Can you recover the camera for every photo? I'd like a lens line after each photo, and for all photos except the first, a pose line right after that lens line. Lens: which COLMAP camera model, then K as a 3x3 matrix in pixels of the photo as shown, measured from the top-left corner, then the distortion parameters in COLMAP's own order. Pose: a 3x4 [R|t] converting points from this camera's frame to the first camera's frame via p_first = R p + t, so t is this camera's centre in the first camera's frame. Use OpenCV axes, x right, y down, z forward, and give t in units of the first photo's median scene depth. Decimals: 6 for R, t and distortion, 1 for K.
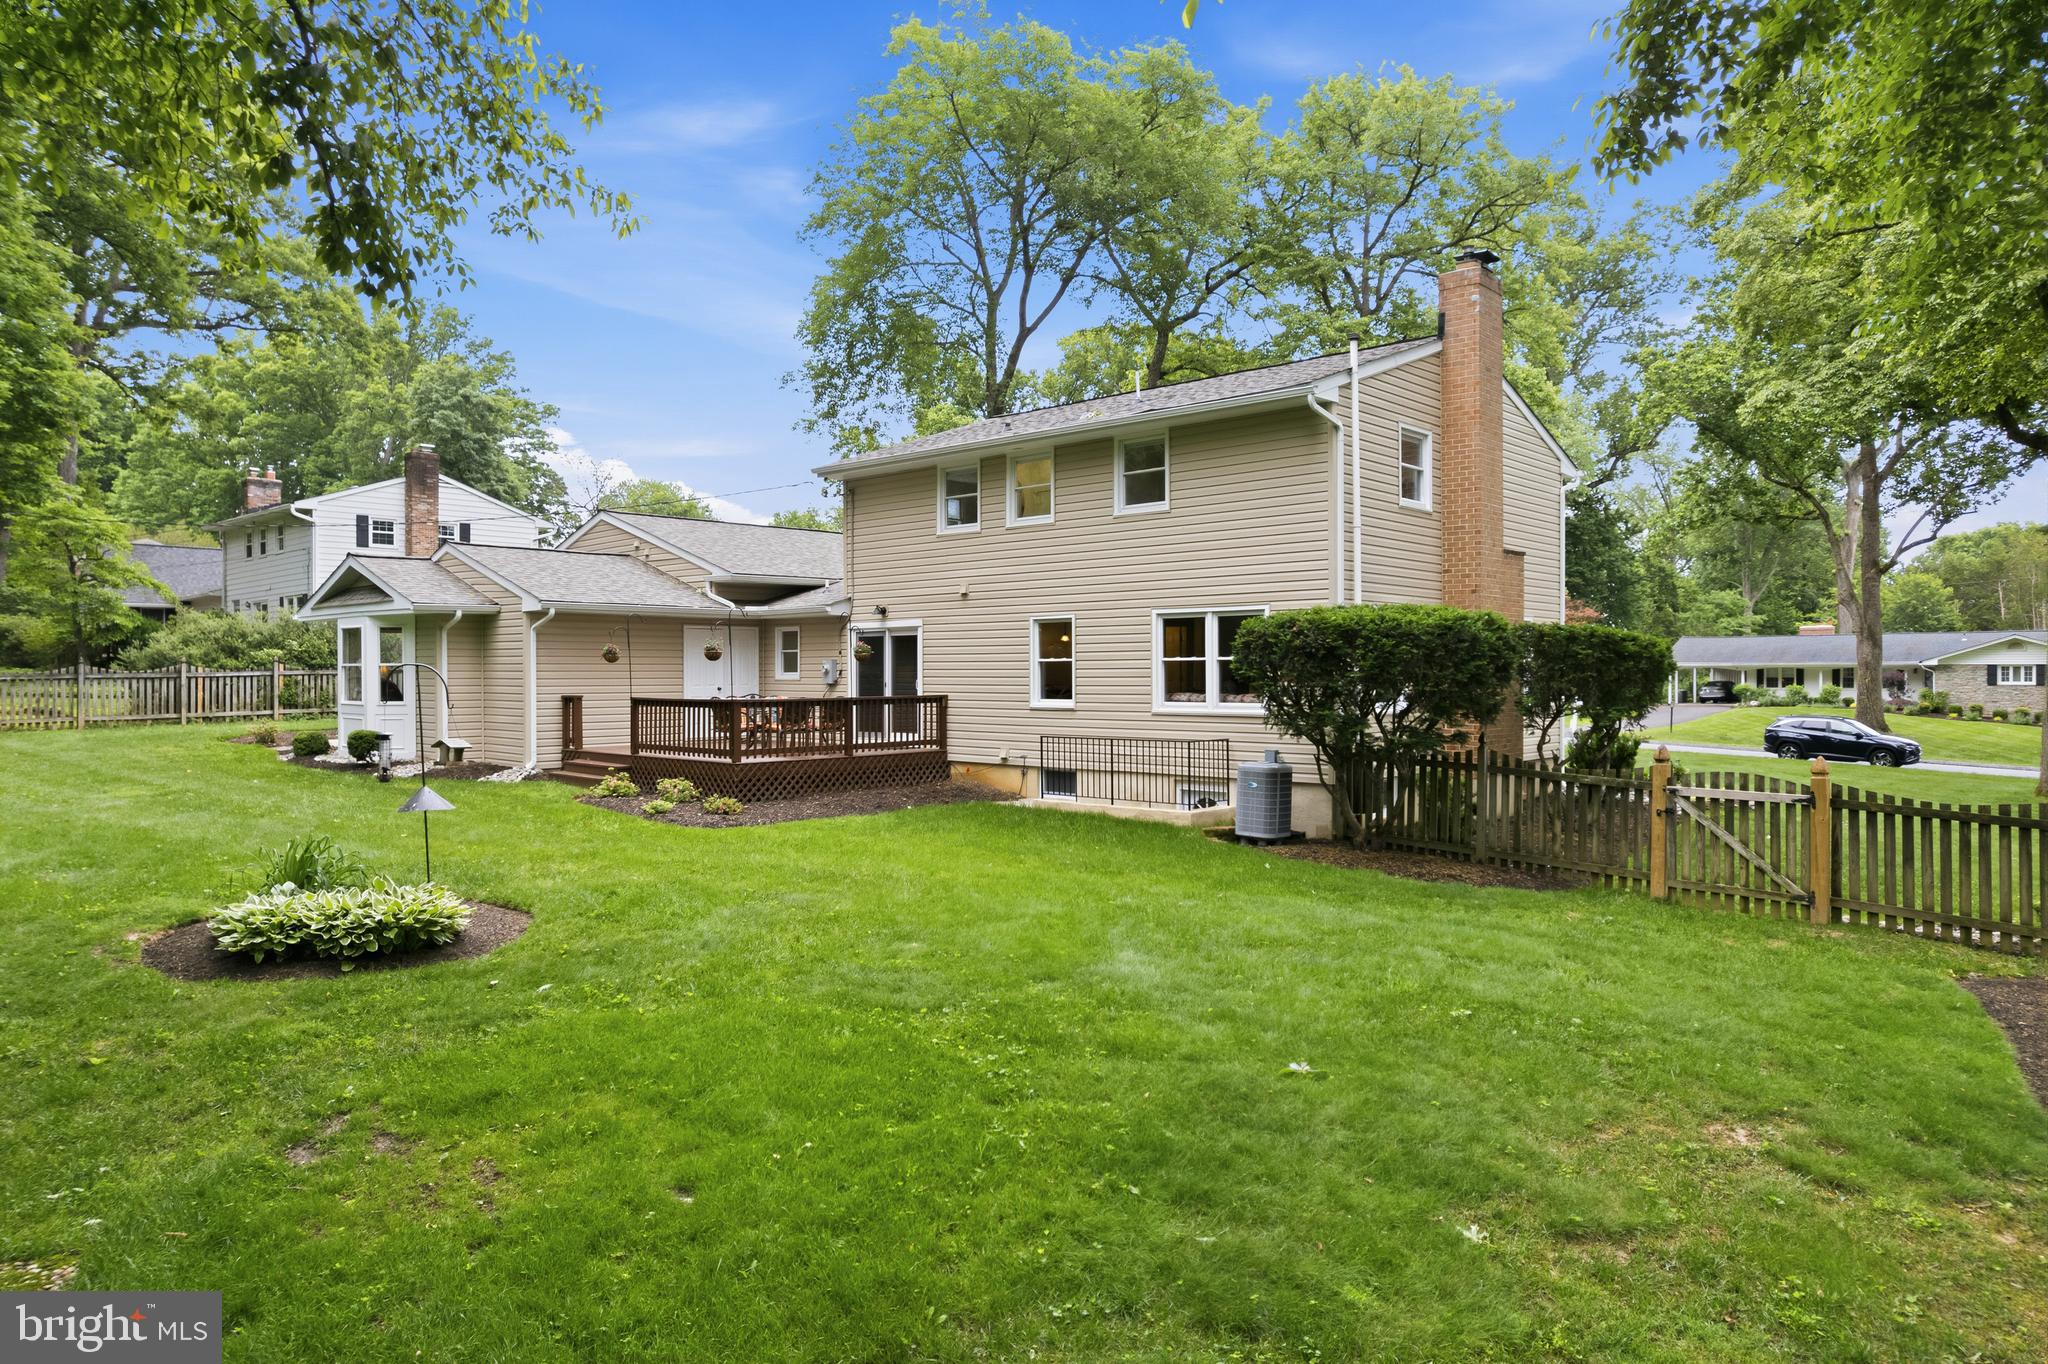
lens RADIAL K [[1308.8, 0, 1024.0], [0, 1308.8, 682.0], [0, 0, 1]] dist [-0.034097, 0.003895]
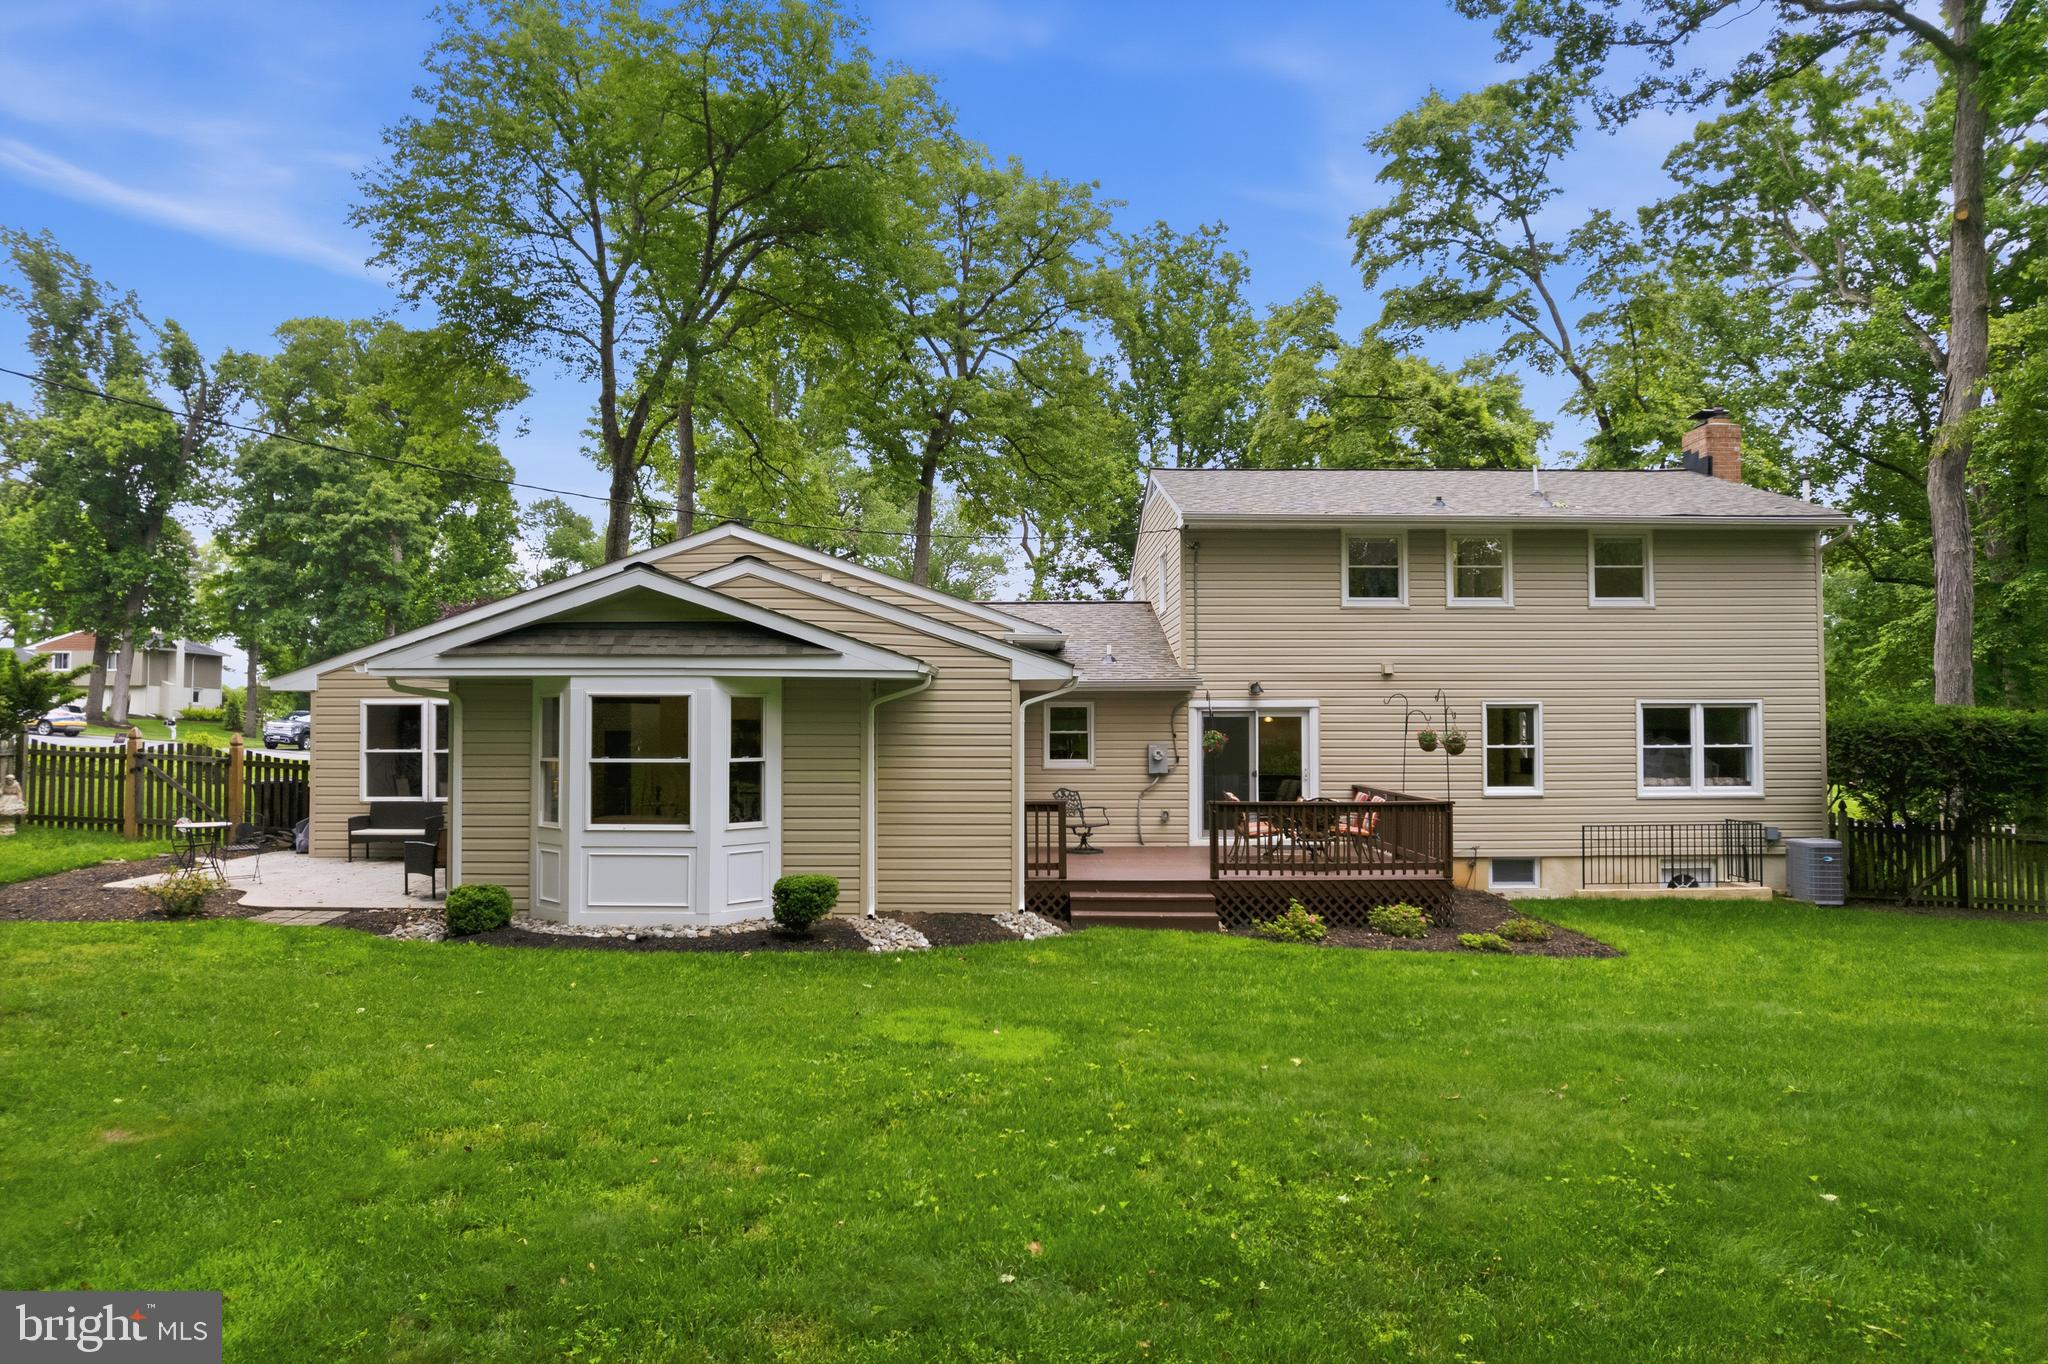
lens RADIAL K [[1308.8, 0, 1024.0], [0, 1308.8, 682.0], [0, 0, 1]] dist [-0.034097, 0.003895]
pose [[0.730024, 0.024272, 0.682990, -0.841344], [0.004450, 0.999179, -0.040265, -0.025343], [-0.683407, 0.032434, 0.729317, 0.495153]]
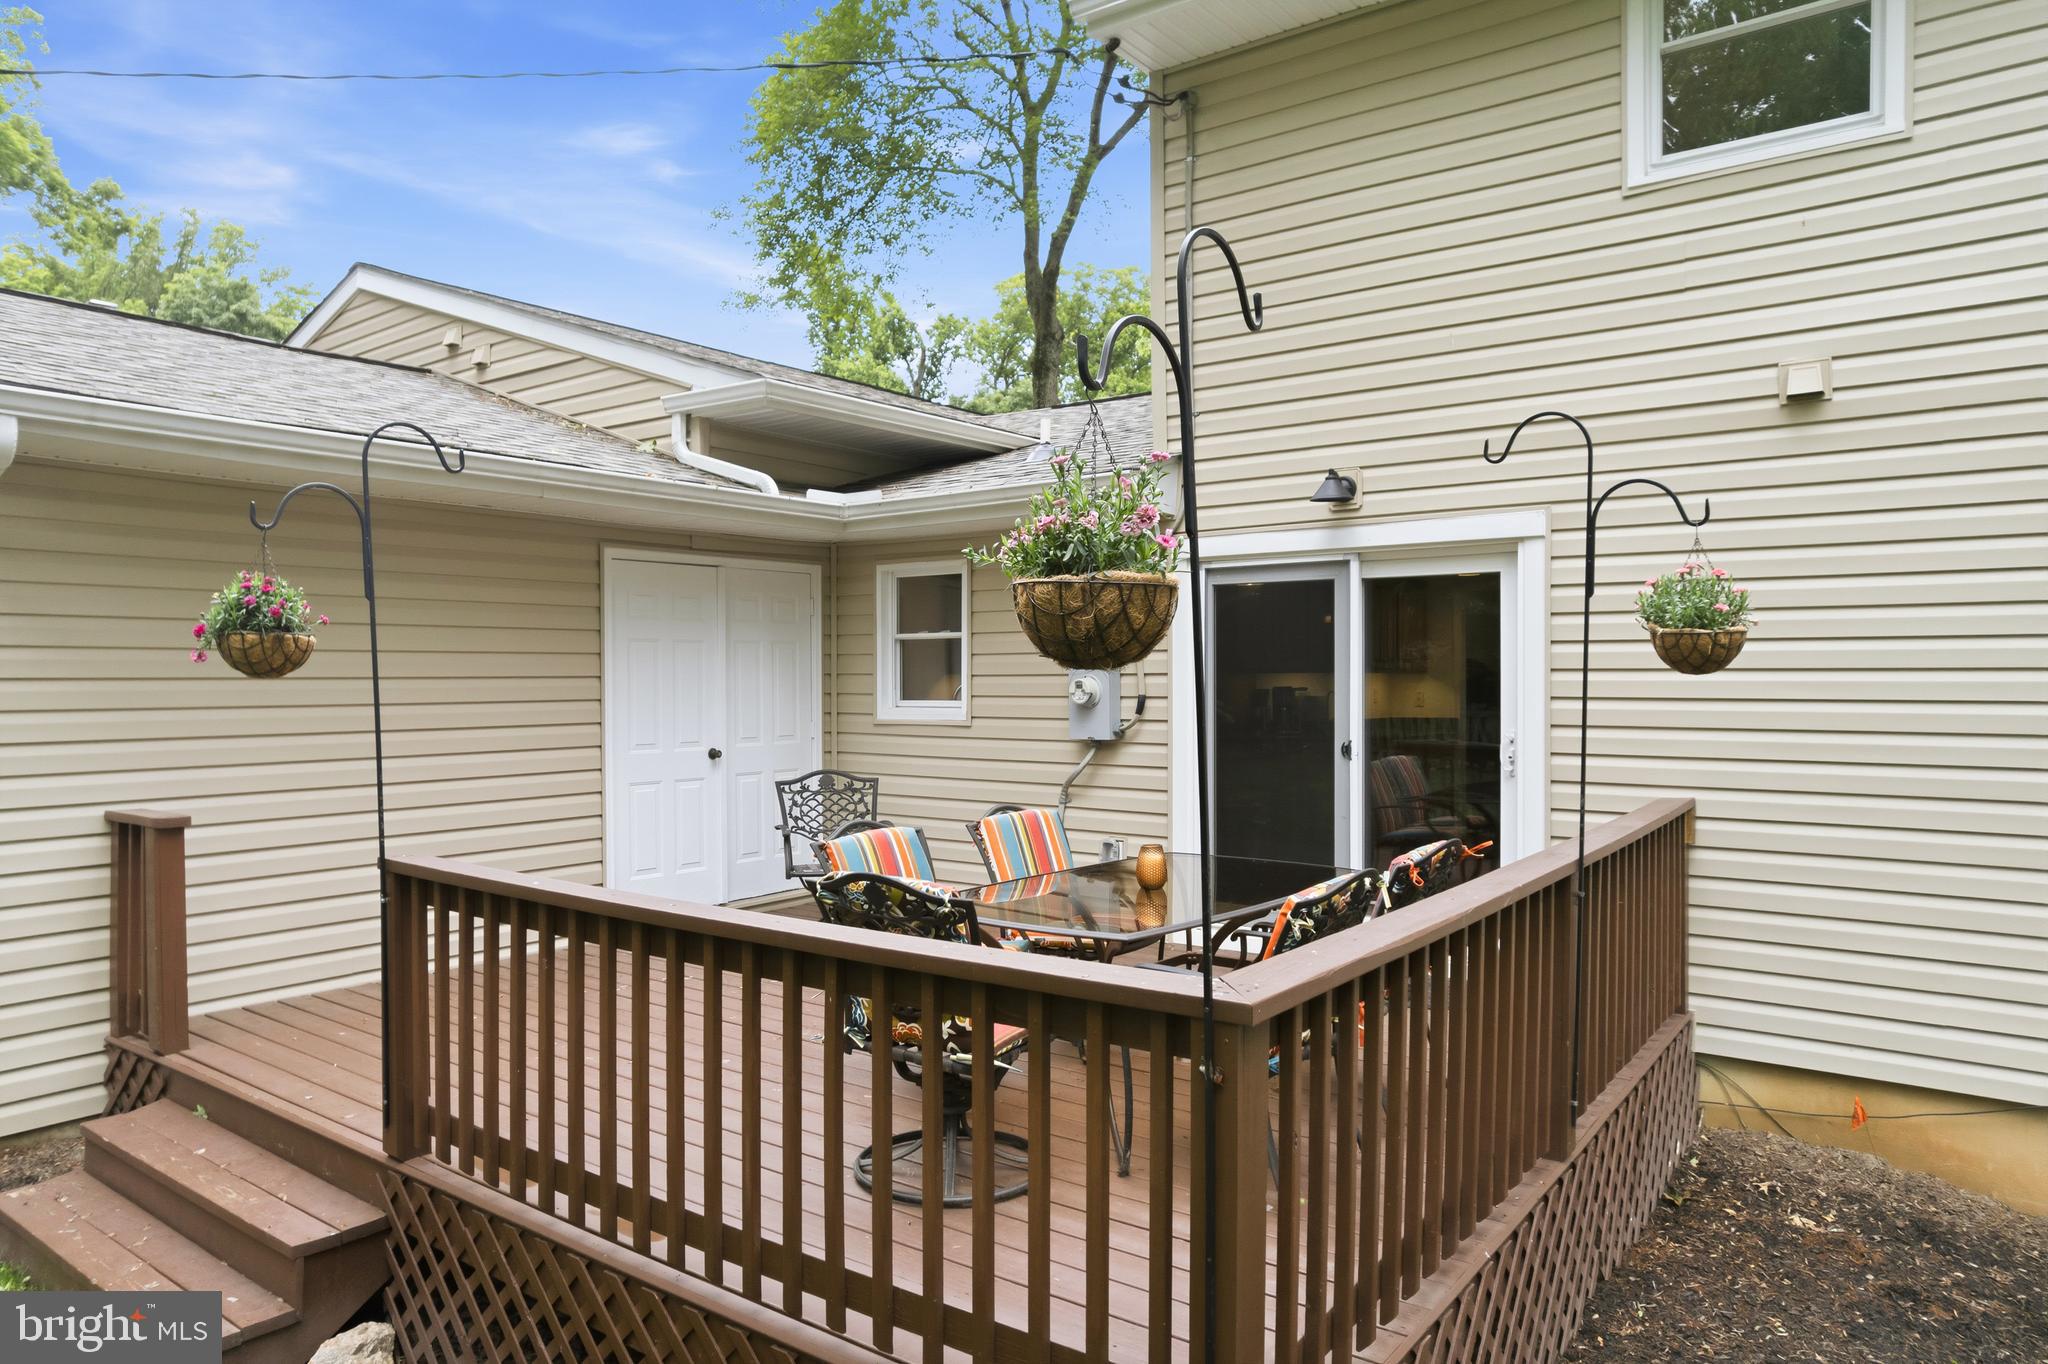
lens RADIAL K [[1308.8, 0, 1024.0], [0, 1308.8, 682.0], [0, 0, 1]] dist [-0.034097, 0.003895]
pose [[0.994192, -0.002743, 0.107586, -0.215581], [0.003056, 0.999992, -0.002742, -0.012551], [-0.107578, 0.003055, 0.994192, 0.755771]]
